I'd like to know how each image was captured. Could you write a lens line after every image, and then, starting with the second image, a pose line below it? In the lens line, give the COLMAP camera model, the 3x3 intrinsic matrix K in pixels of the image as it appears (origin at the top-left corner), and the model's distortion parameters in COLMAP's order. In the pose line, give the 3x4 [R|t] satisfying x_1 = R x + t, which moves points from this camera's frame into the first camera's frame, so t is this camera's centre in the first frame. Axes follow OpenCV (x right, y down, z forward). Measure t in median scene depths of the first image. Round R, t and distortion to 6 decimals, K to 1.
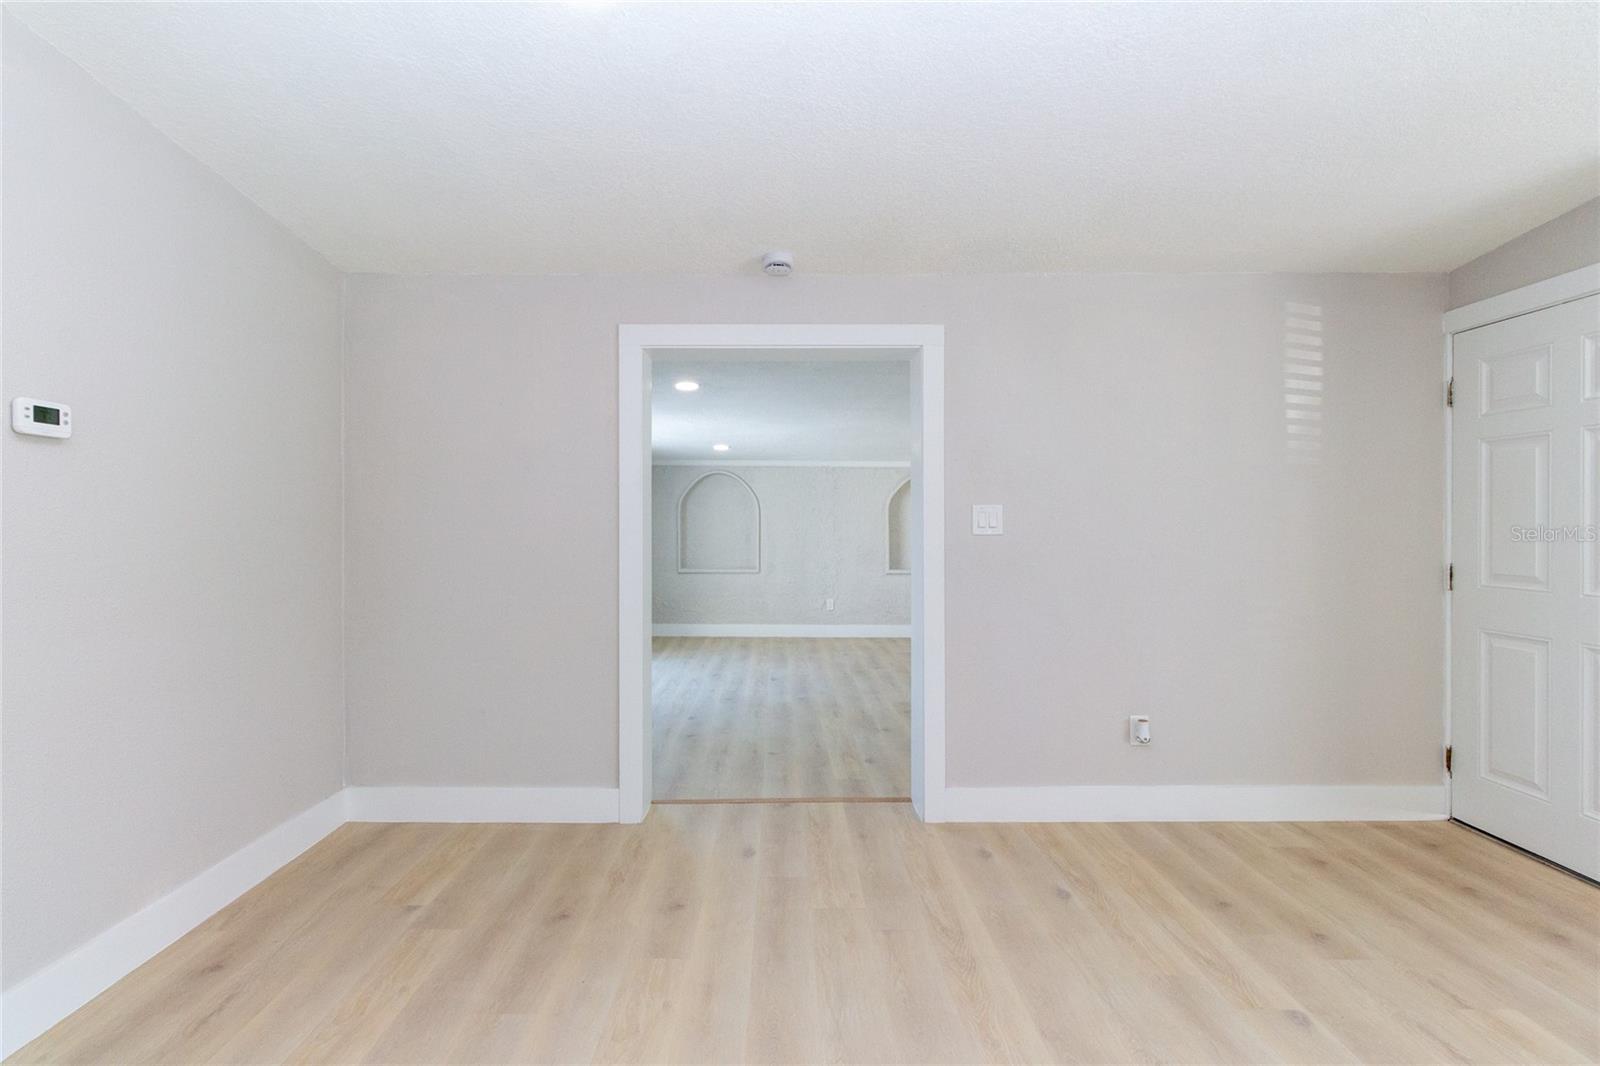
lens RADIAL K [[751.7, 0, 782.4], [0, 751.7, 525.1], [0, 0, 1]] dist [0.020389, -0.000498]
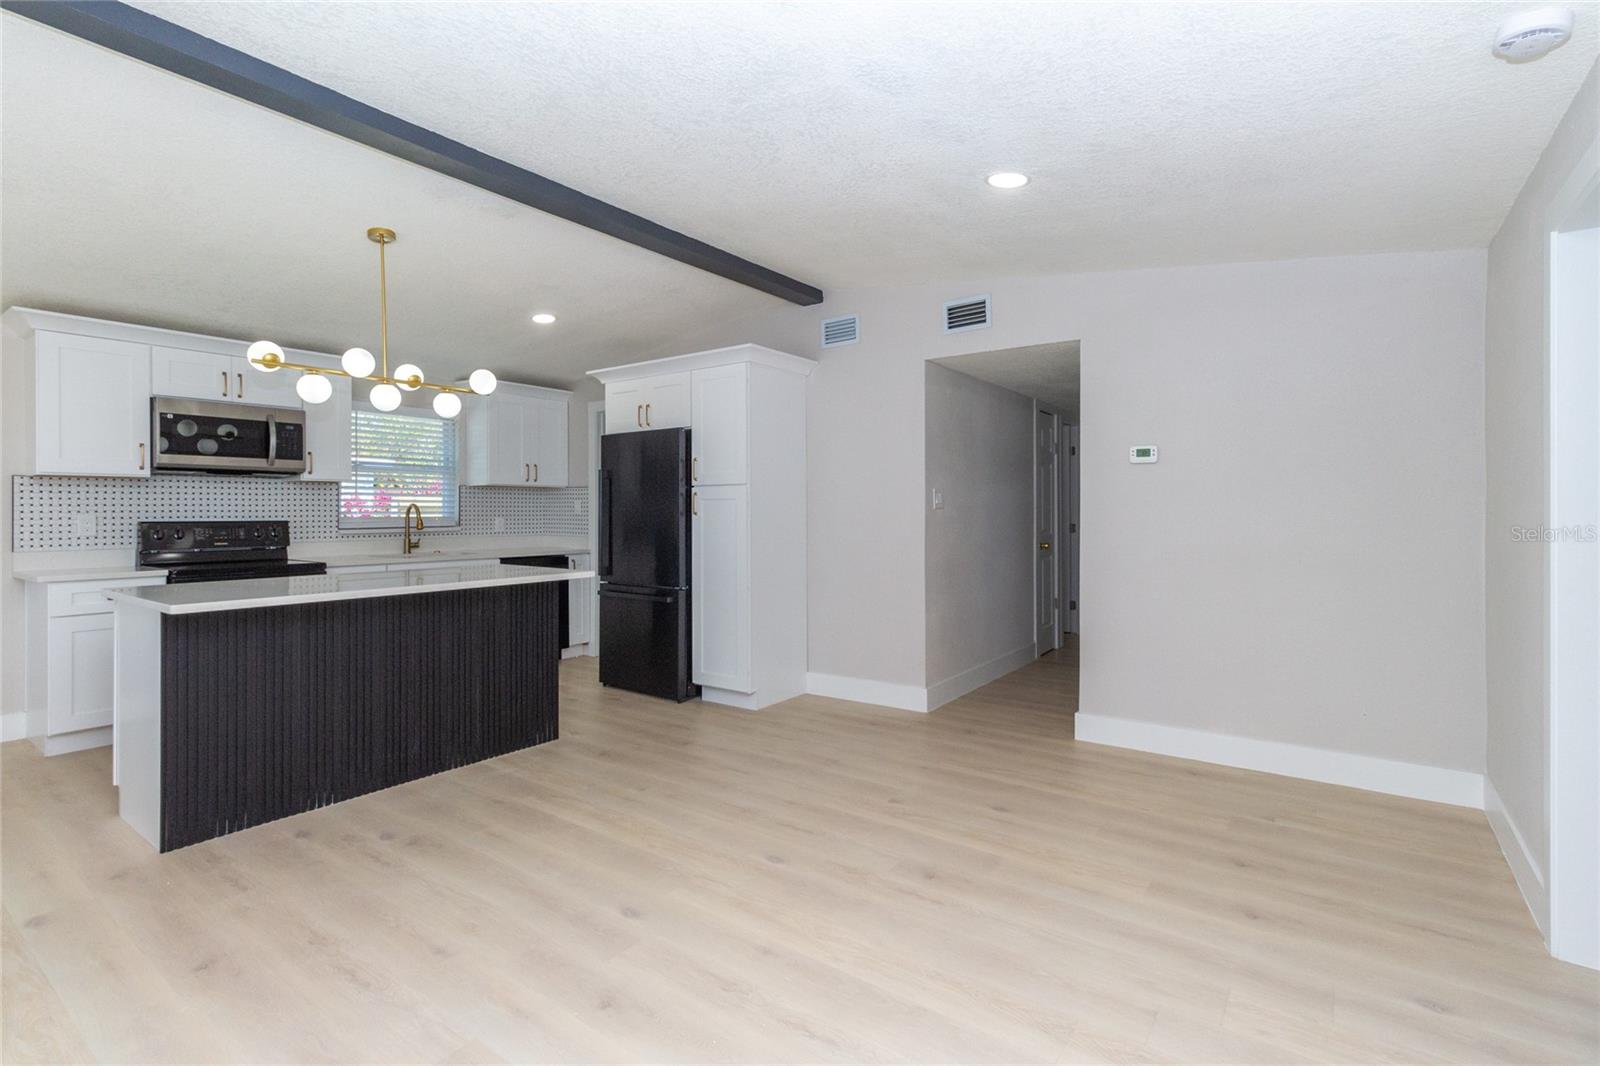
lens RADIAL K [[751.5, 0, 799.0], [0, 751.5, 511.6], [0, 0, 1]] dist [-0.000171, -0.000303]
pose [[-0.593939, 0.002225, -0.804507, 0.766140], [-0.002240, 0.999988, 0.004419, 0.006243], [0.804507, 0.004427, -0.593927, 0.909923]]
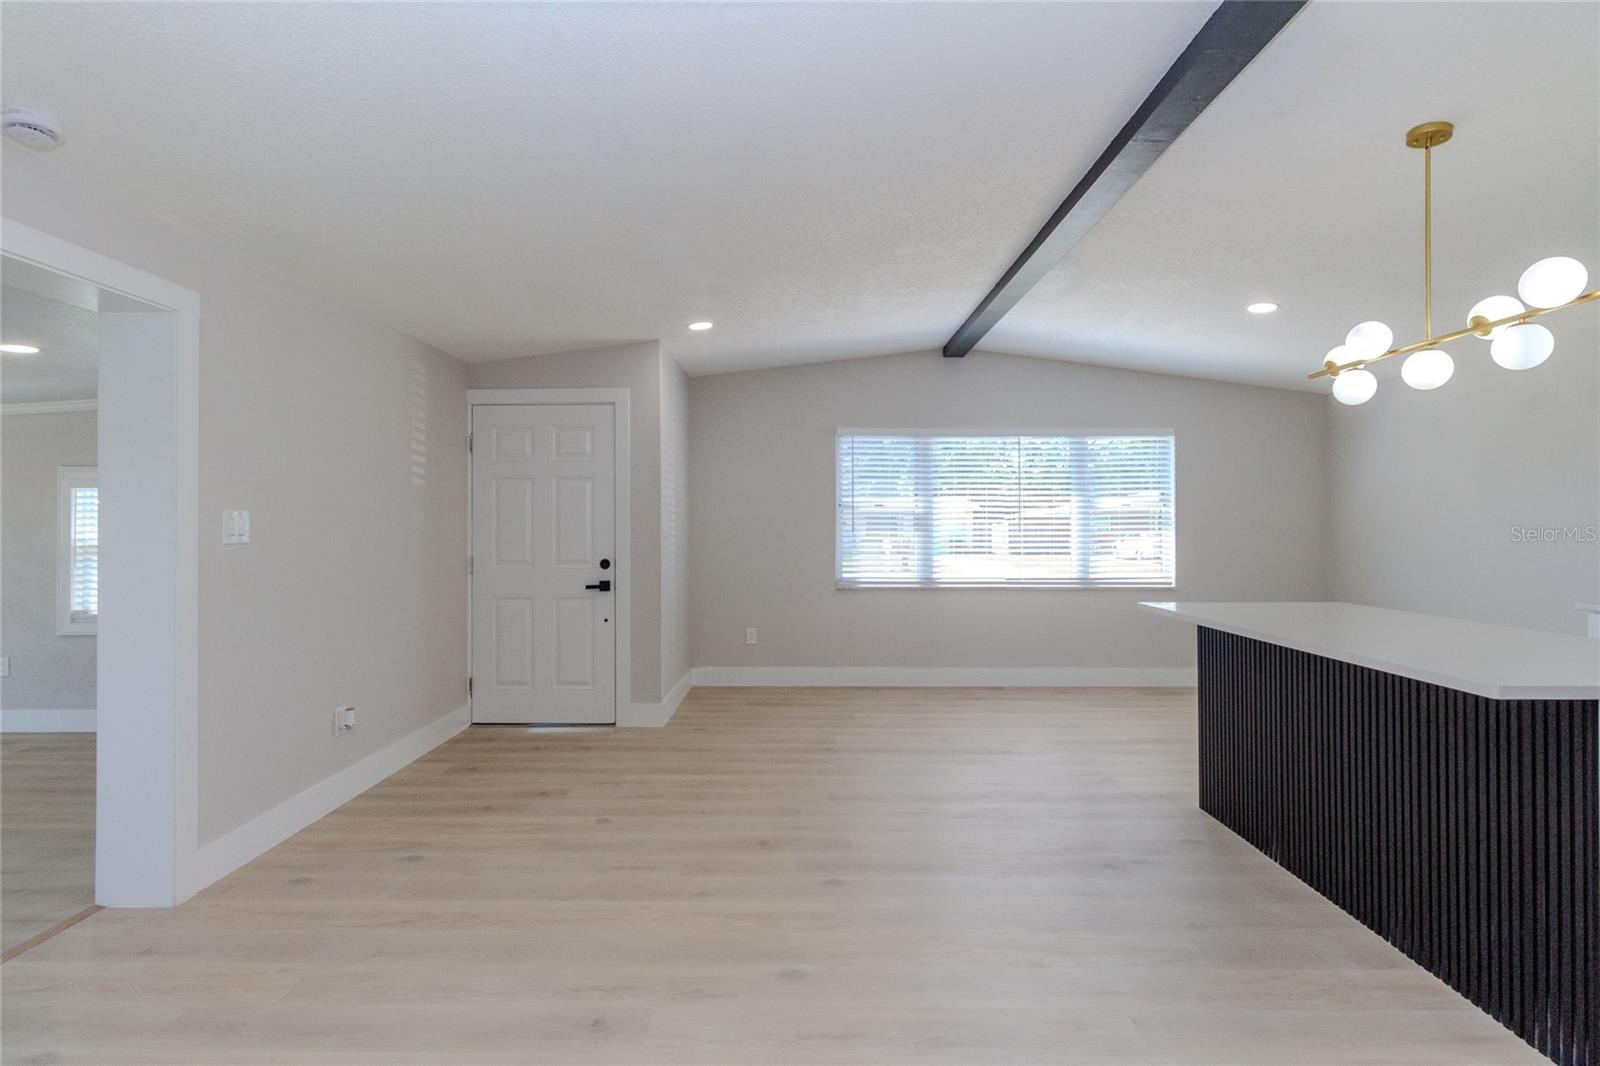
lens RADIAL K [[738.9, 0, 801.0], [0, 738.9, 521.8], [0, 0, 1]] dist [0.001326, -0.000222]
pose [[0.017346, 0.006892, 0.999826, -0.618331], [0.007278, 0.999949, -0.007019, -0.002175], [-0.999823, 0.007399, 0.017295, 0.340240]]
